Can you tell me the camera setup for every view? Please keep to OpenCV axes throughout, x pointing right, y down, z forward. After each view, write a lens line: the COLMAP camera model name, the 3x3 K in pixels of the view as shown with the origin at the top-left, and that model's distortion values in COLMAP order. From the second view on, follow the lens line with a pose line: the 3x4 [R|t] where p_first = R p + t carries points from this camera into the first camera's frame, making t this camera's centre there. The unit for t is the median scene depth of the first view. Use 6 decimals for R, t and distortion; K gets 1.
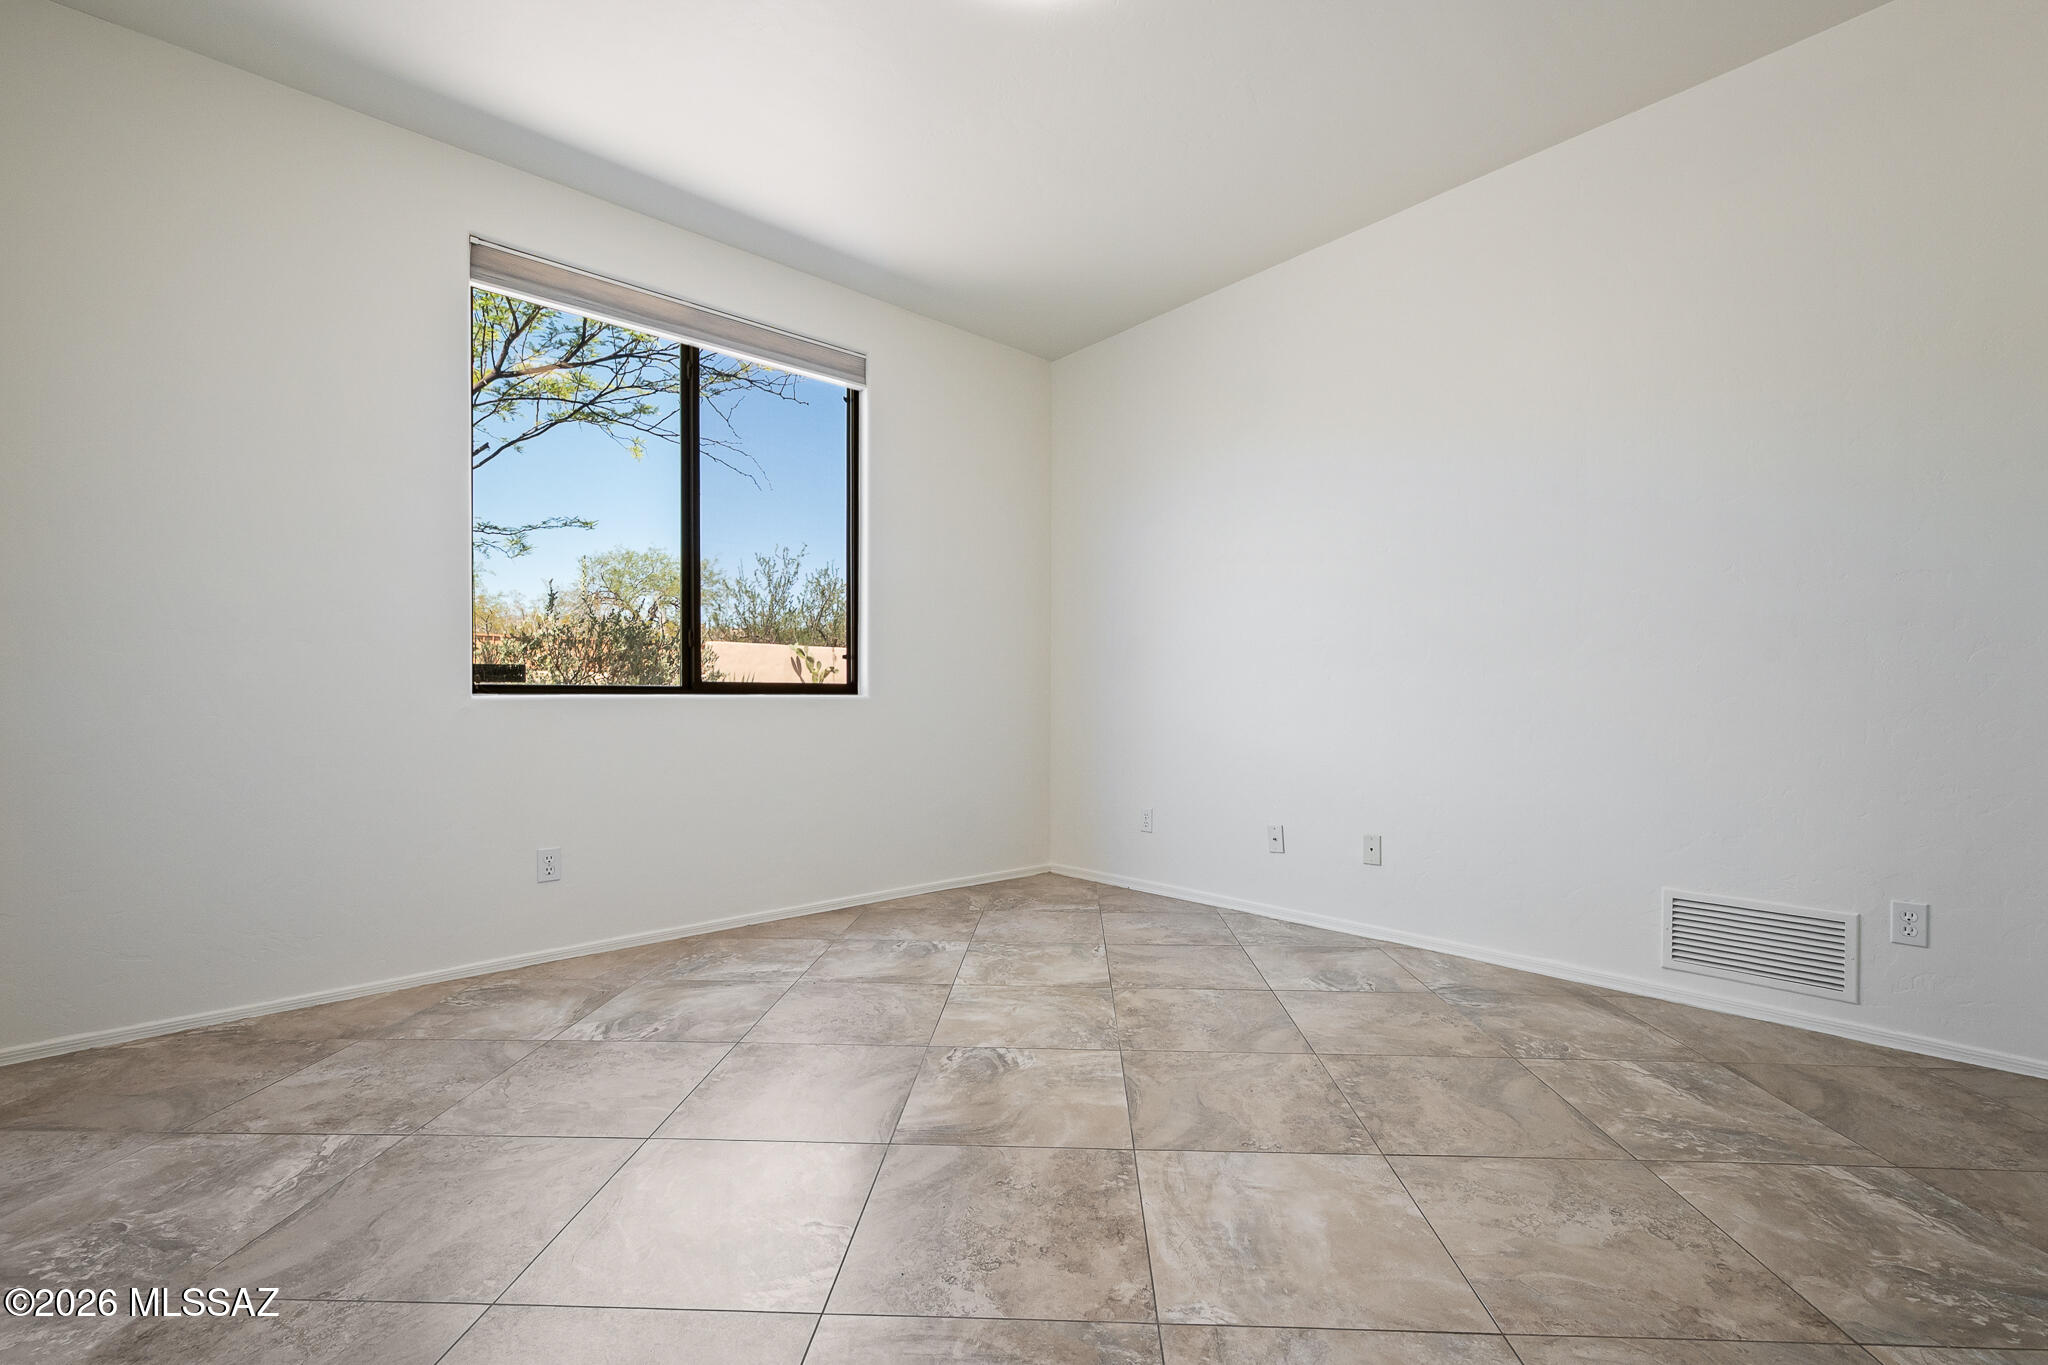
lens RADIAL K [[932.9, 0, 1036.7], [0, 932.9, 686.3], [0, 0, 1]] dist [0.009034, -0.000174]
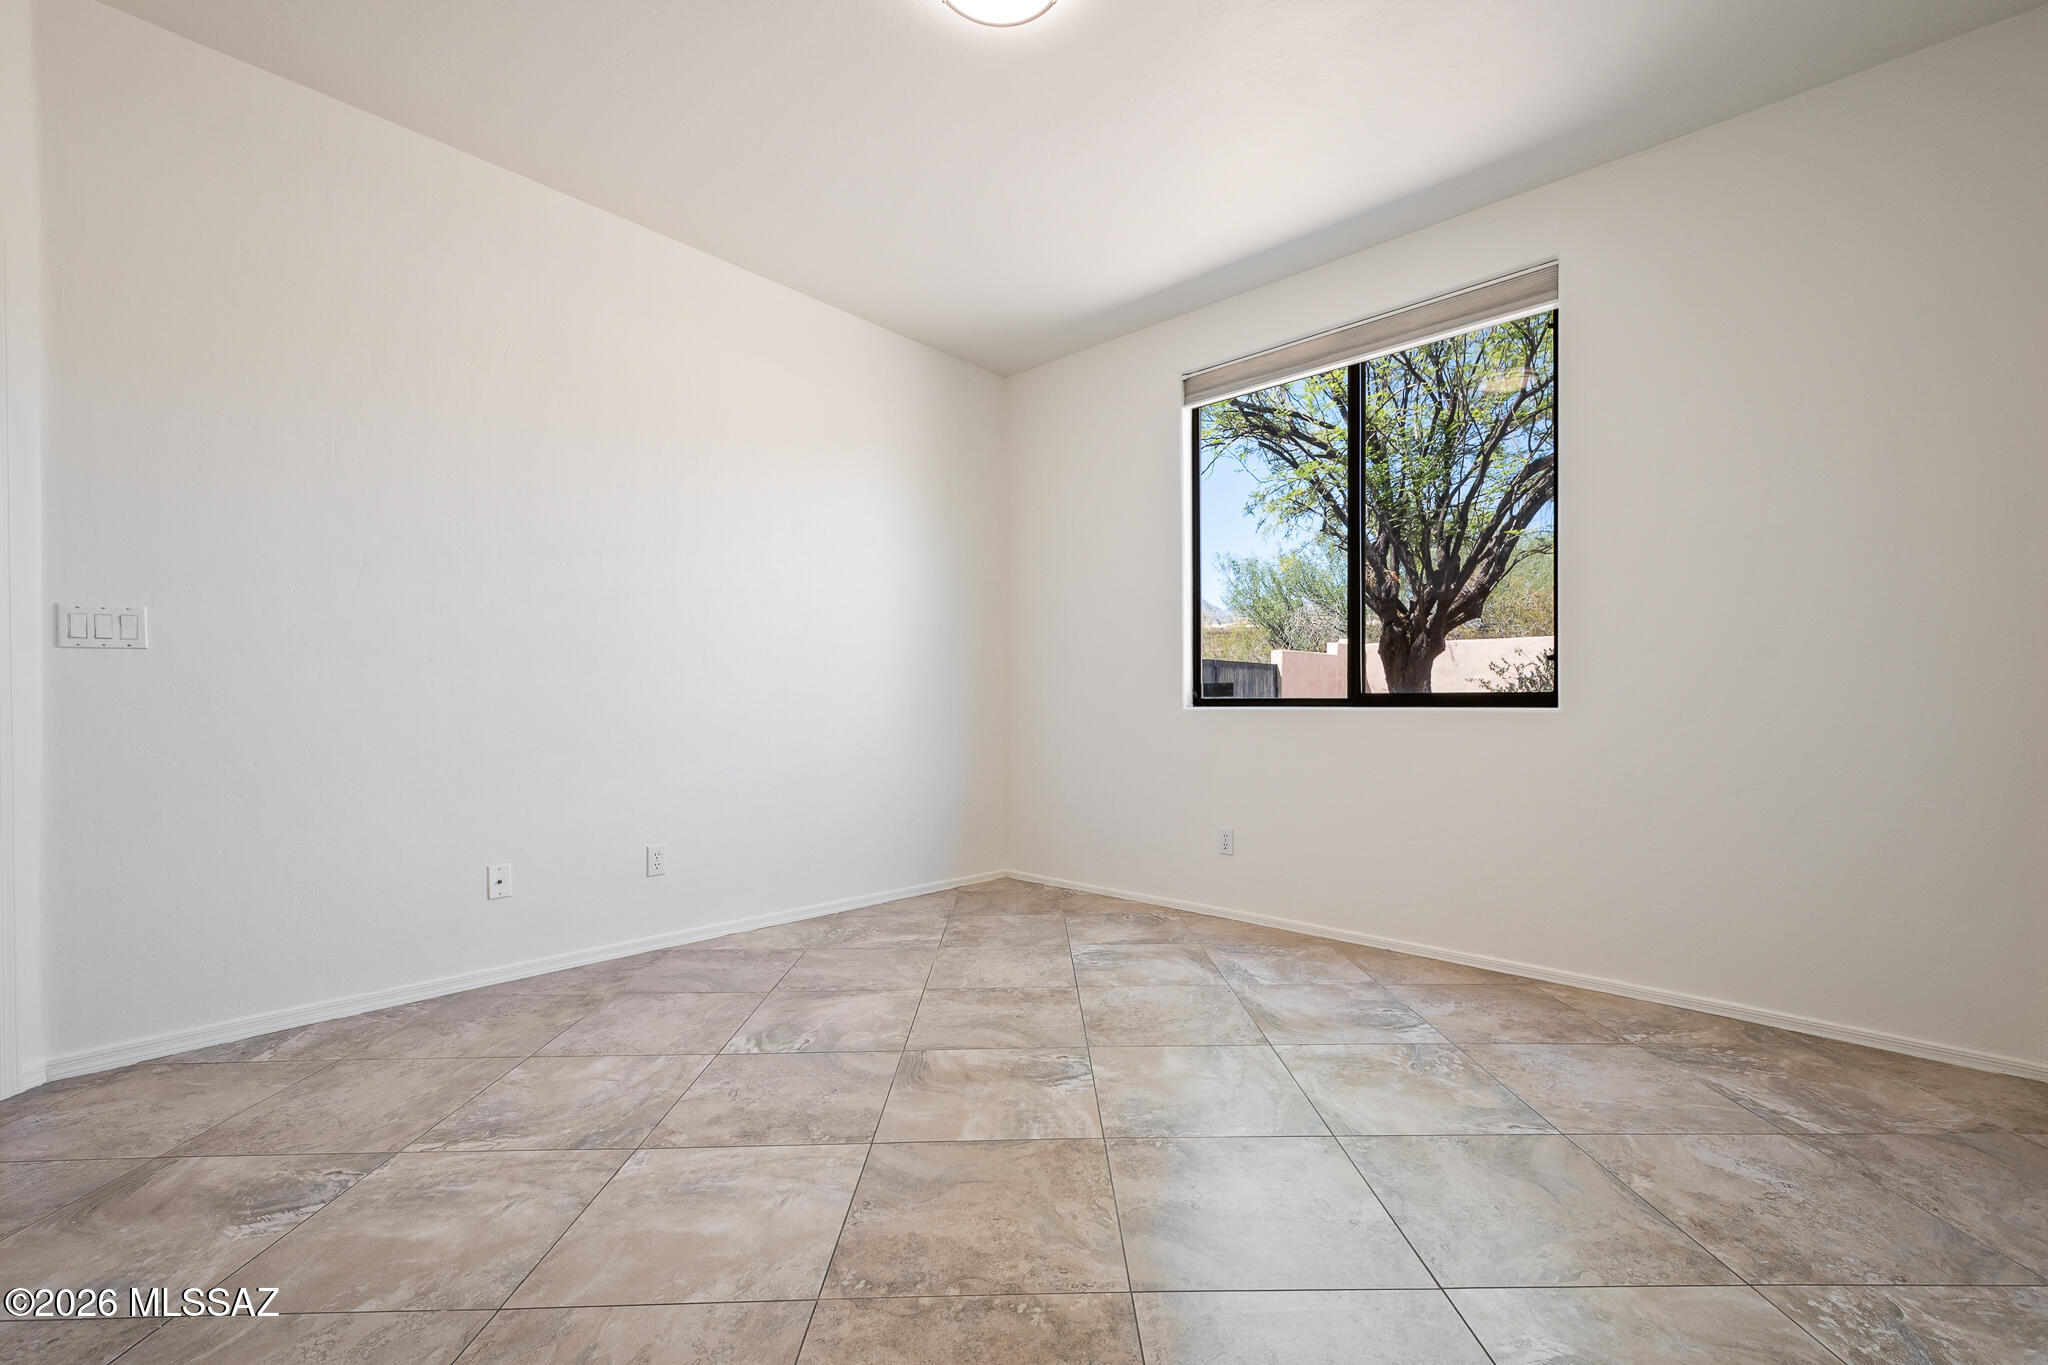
lens RADIAL K [[902.9, 0, 1028.6], [0, 902.9, 693.5], [0, 0, 1]] dist [0.009951, 0.000001]
pose [[0.025953, -0.008080, -0.999630, 0.711983], [0.013796, 0.999875, -0.007724, -0.003298], [0.999568, -0.013591, 0.026062, 0.722316]]
